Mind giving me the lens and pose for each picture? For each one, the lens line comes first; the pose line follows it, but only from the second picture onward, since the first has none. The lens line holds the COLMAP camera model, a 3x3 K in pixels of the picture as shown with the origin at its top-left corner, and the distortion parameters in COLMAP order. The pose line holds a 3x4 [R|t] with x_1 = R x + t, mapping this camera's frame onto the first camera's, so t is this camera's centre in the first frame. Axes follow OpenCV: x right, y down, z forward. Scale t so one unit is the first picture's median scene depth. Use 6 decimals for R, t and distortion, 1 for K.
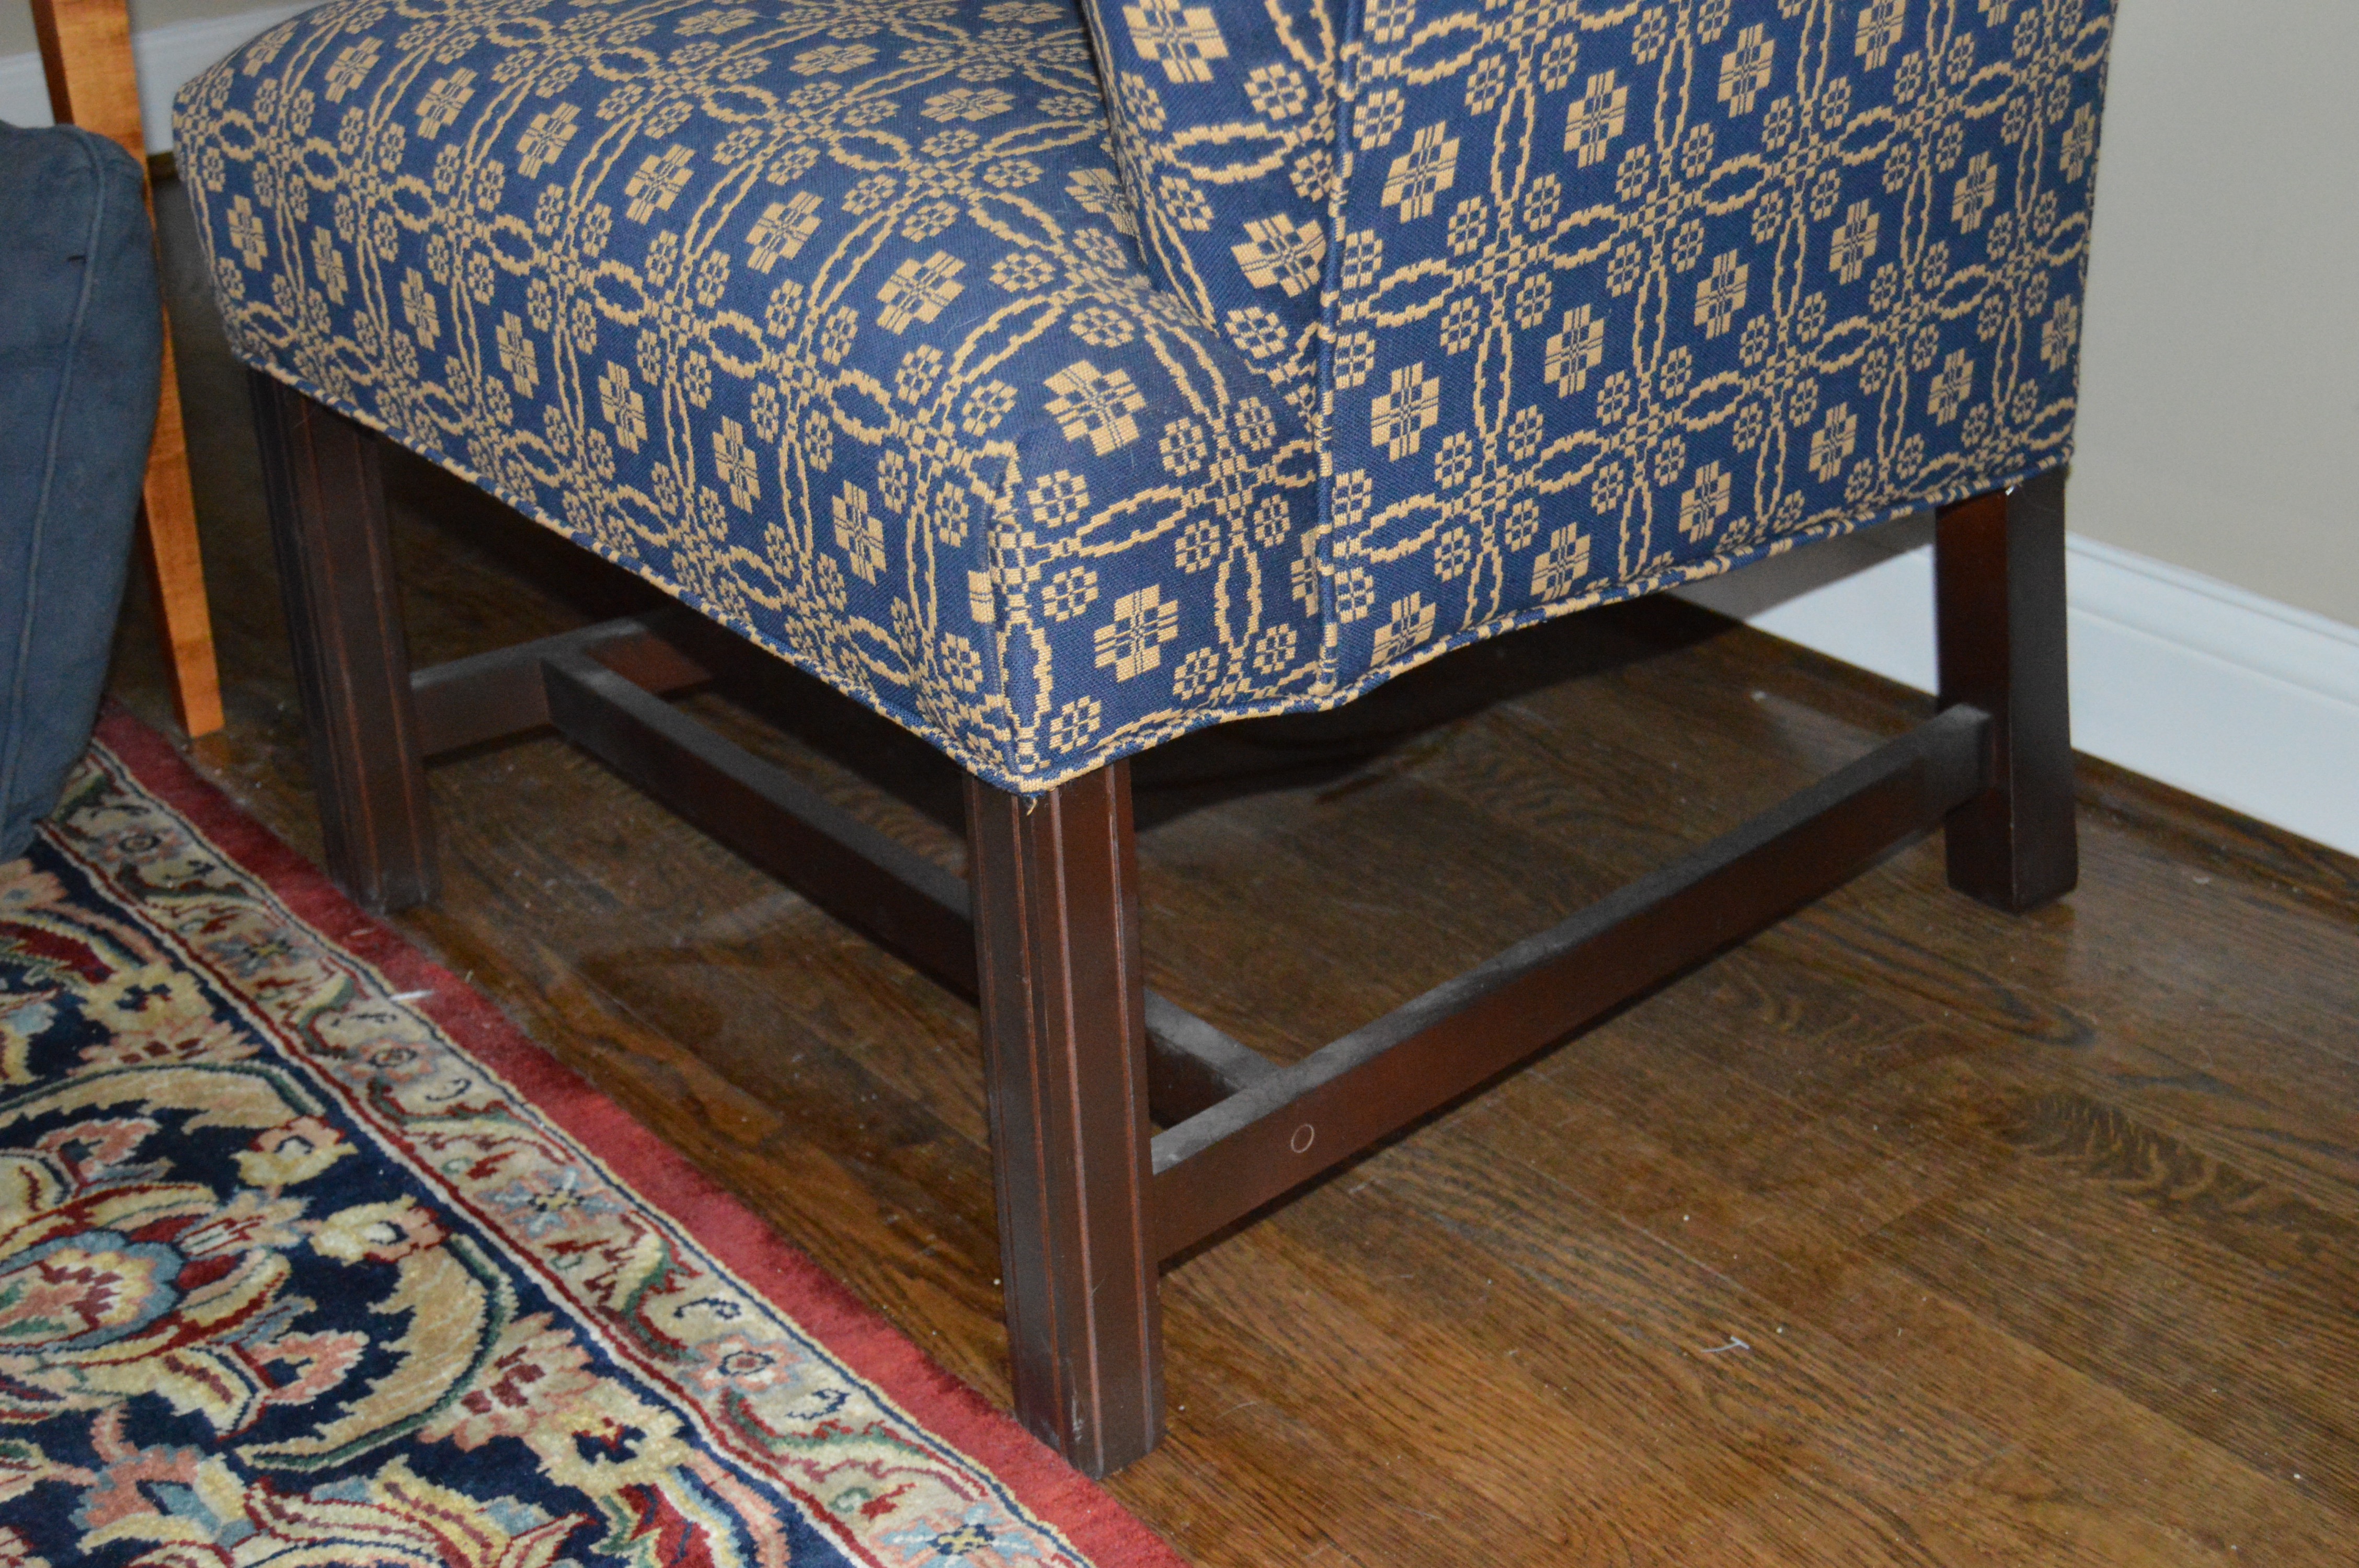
lens RADIAL K [[3327.1, 0, 1185.7], [0, 3327.1, 791.6], [0, 0, 1]] dist [-0.050172, 0.000000]
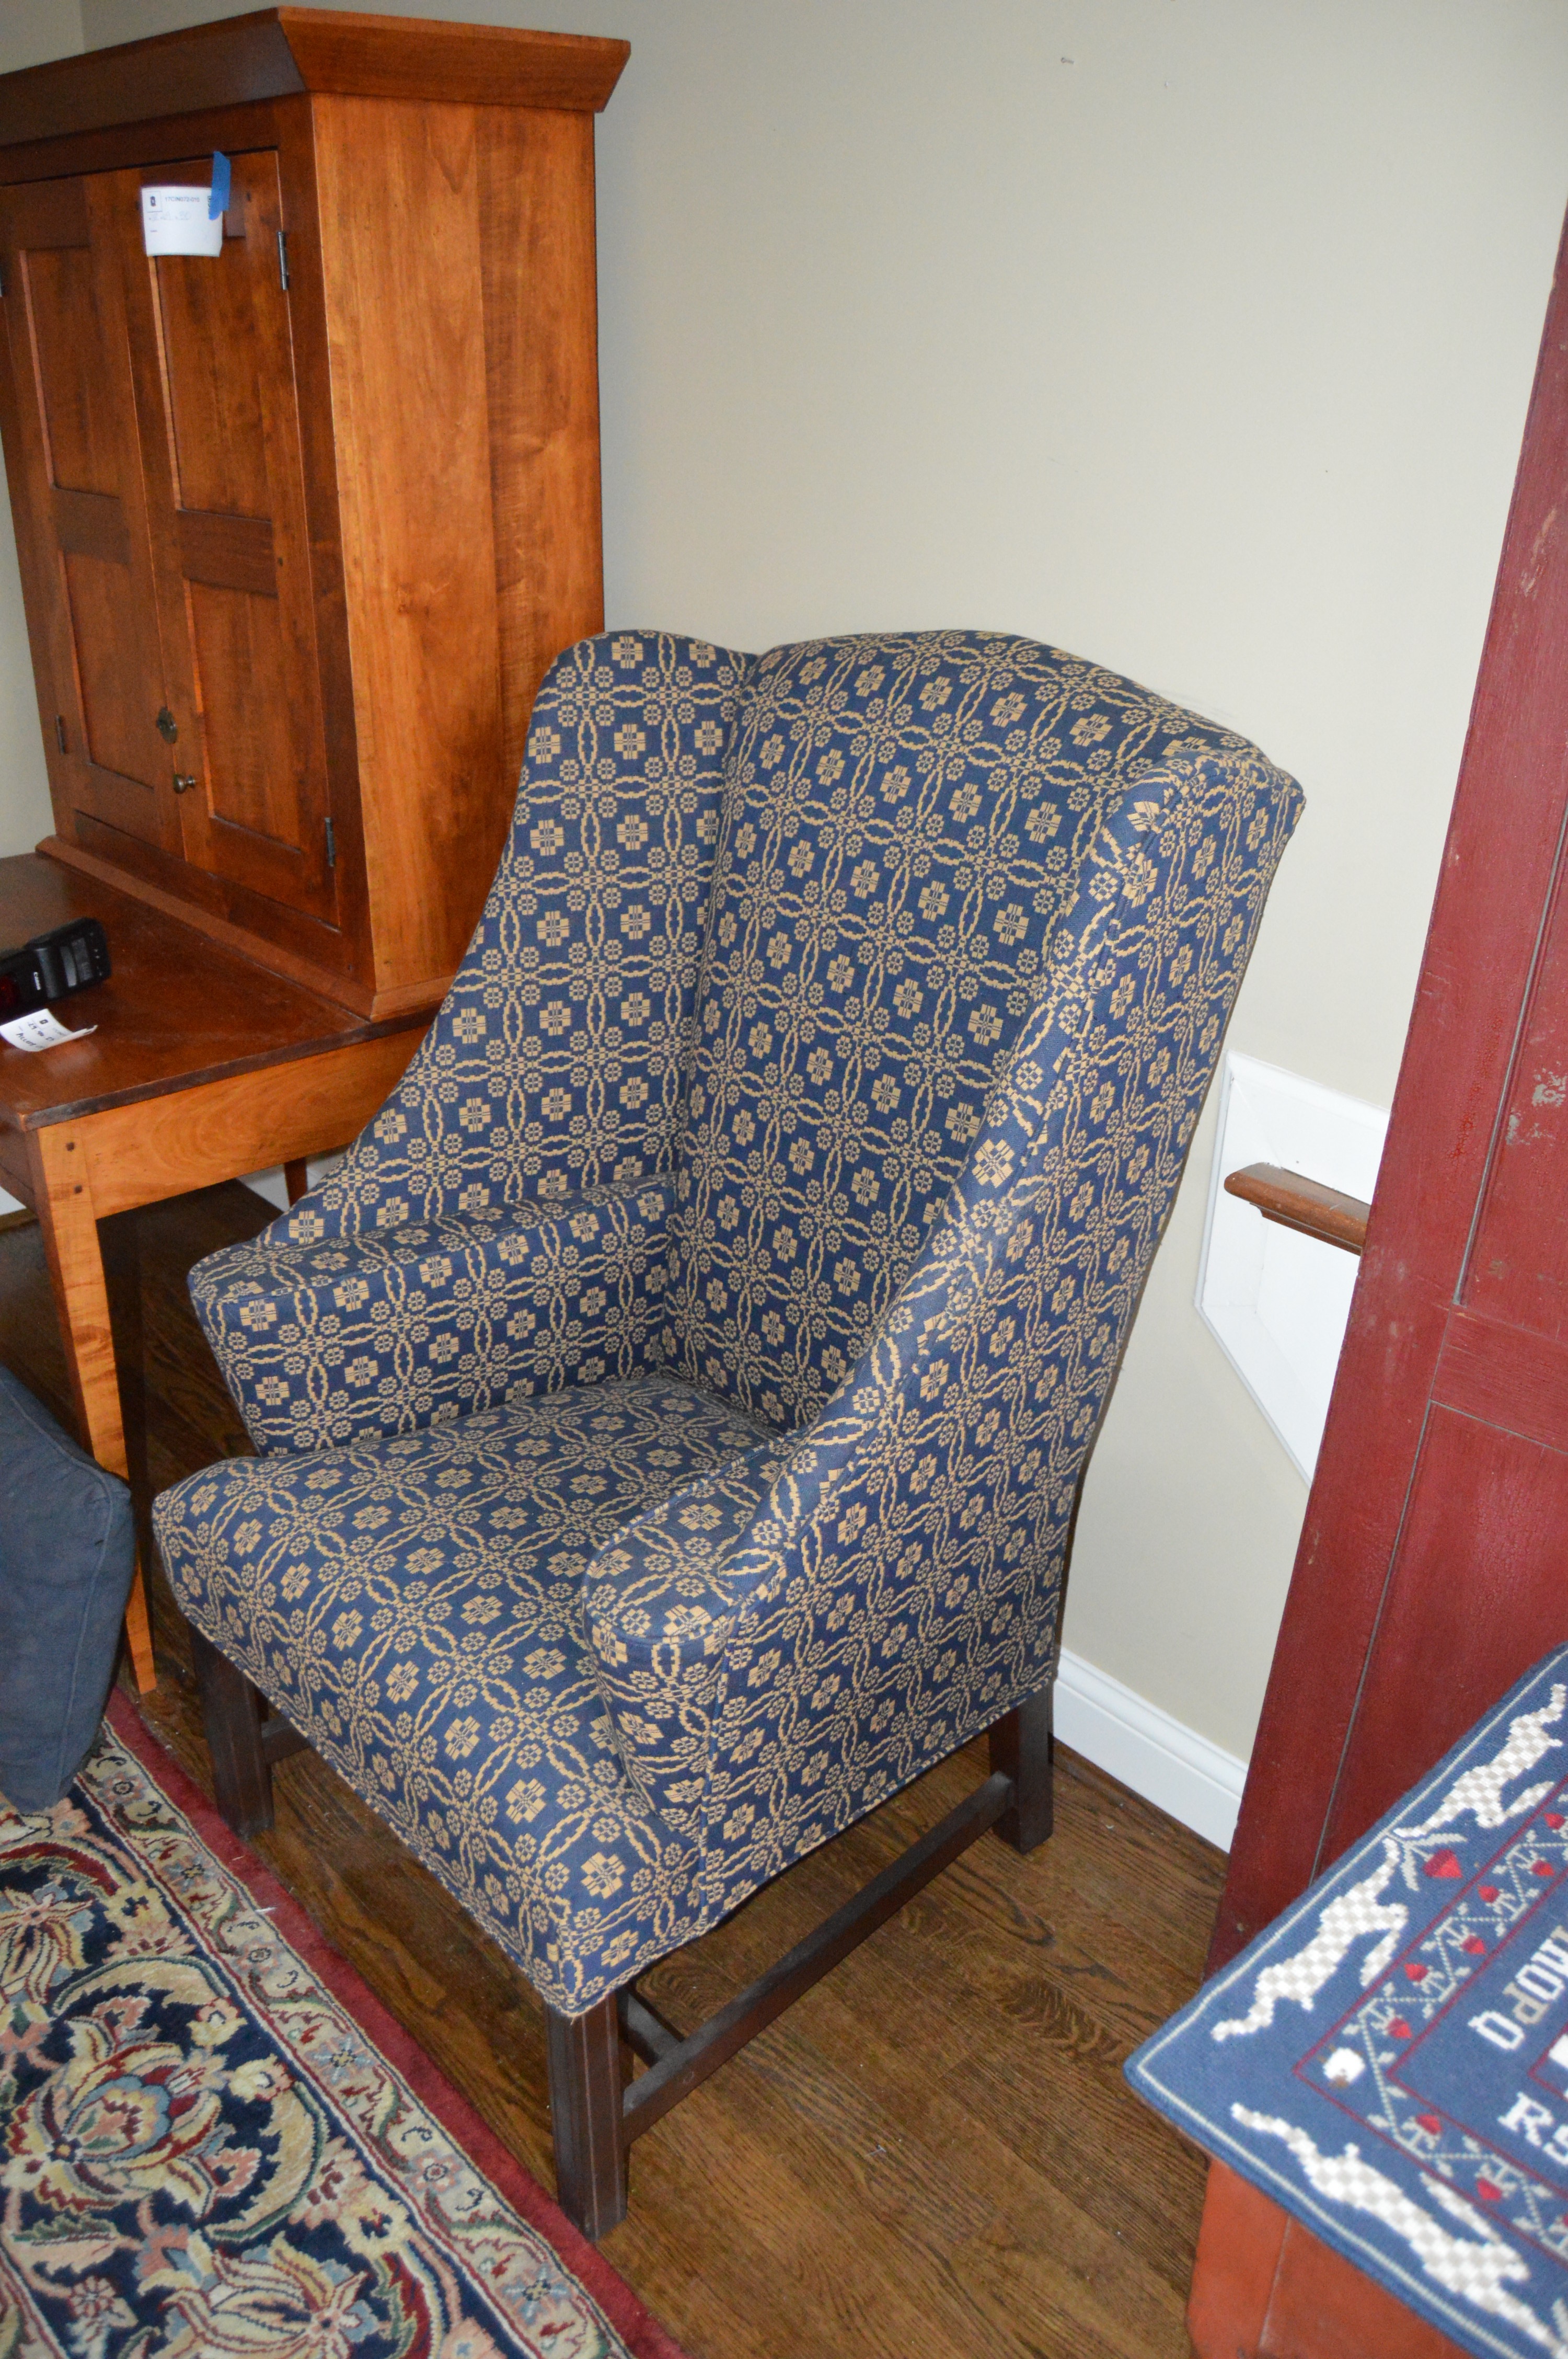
lens RADIAL K [[1921.5, 0, 783.1], [0, 1921.5, 1179.4], [0, 0, 1]] dist [-0.099349, 0.037274]
pose [[0.996327, 0.018188, 0.083677, -0.018449], [-0.018378, 0.999830, 0.001496, -0.507119], [-0.083635, -0.003028, 0.996492, -0.264410]]
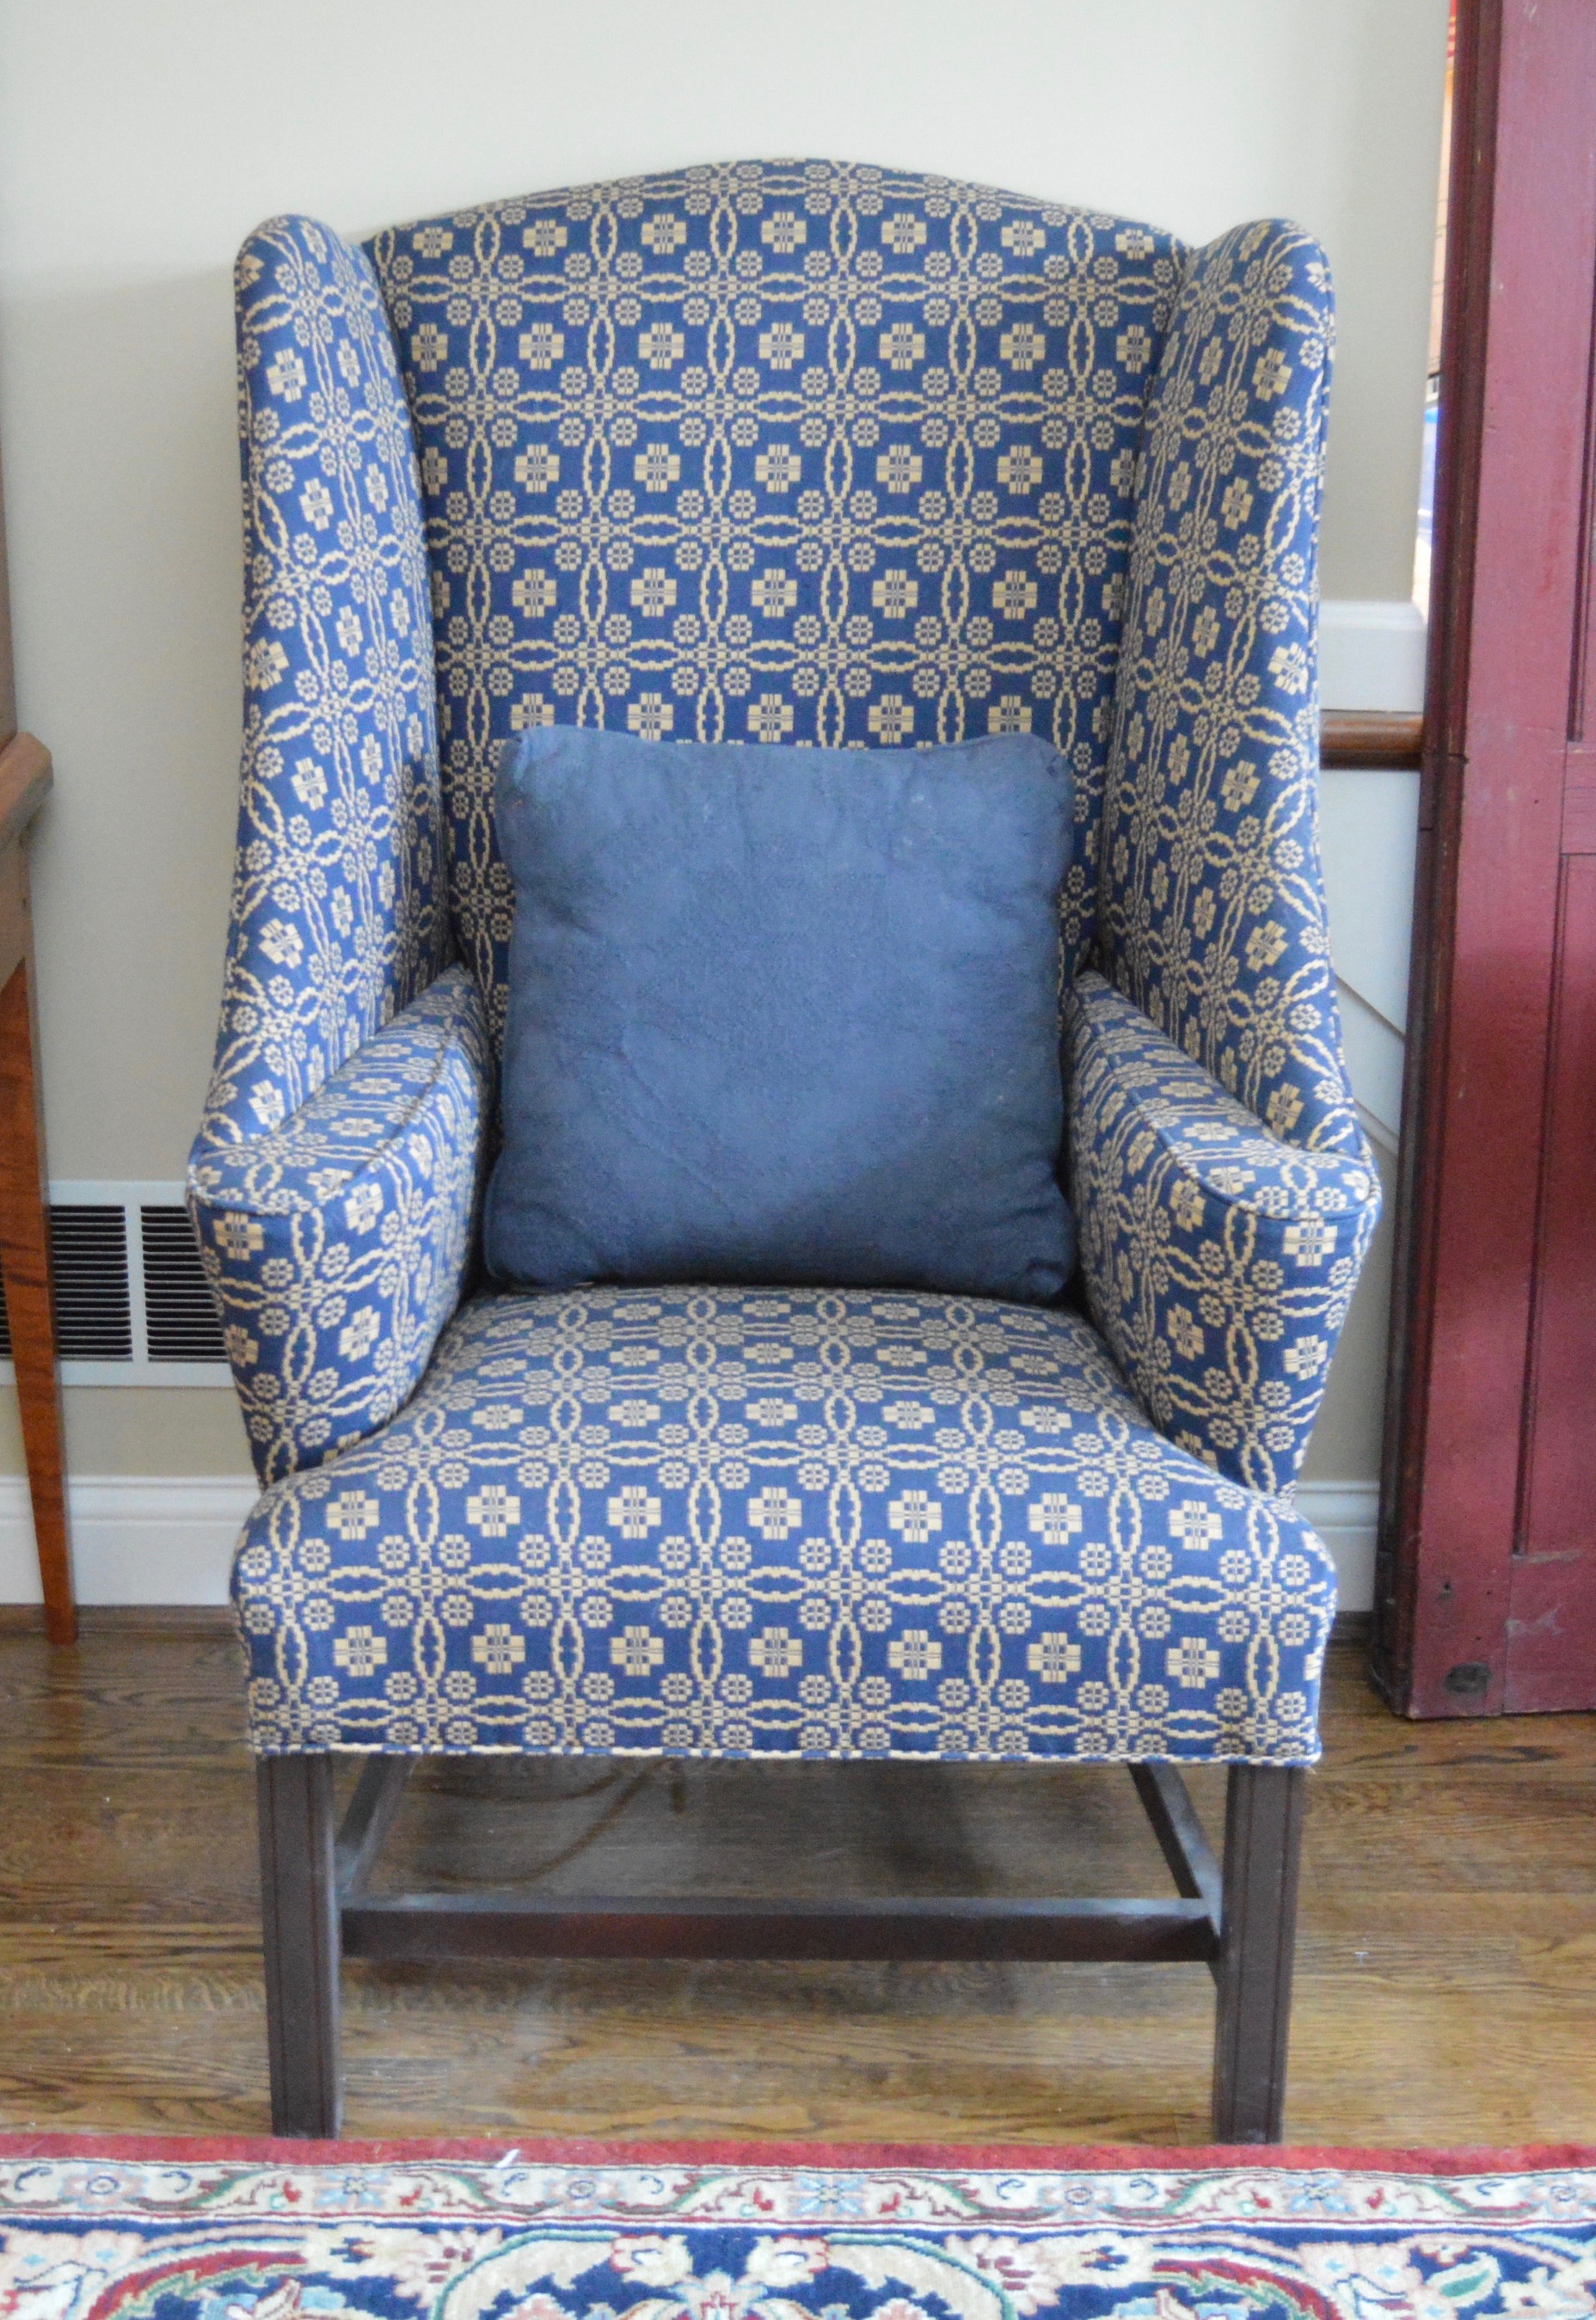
lens RADIAL K [[3753.8, 0, 776.8], [0, 3753.8, 1149.6], [0, 0, 1]] dist [-0.063511, 0.000000]
pose [[0.607788, -0.213369, 0.764897, -1.531116], [0.308654, 0.950964, 0.020015, -0.400292], [-0.731660, 0.223924, 0.643842, -0.175631]]
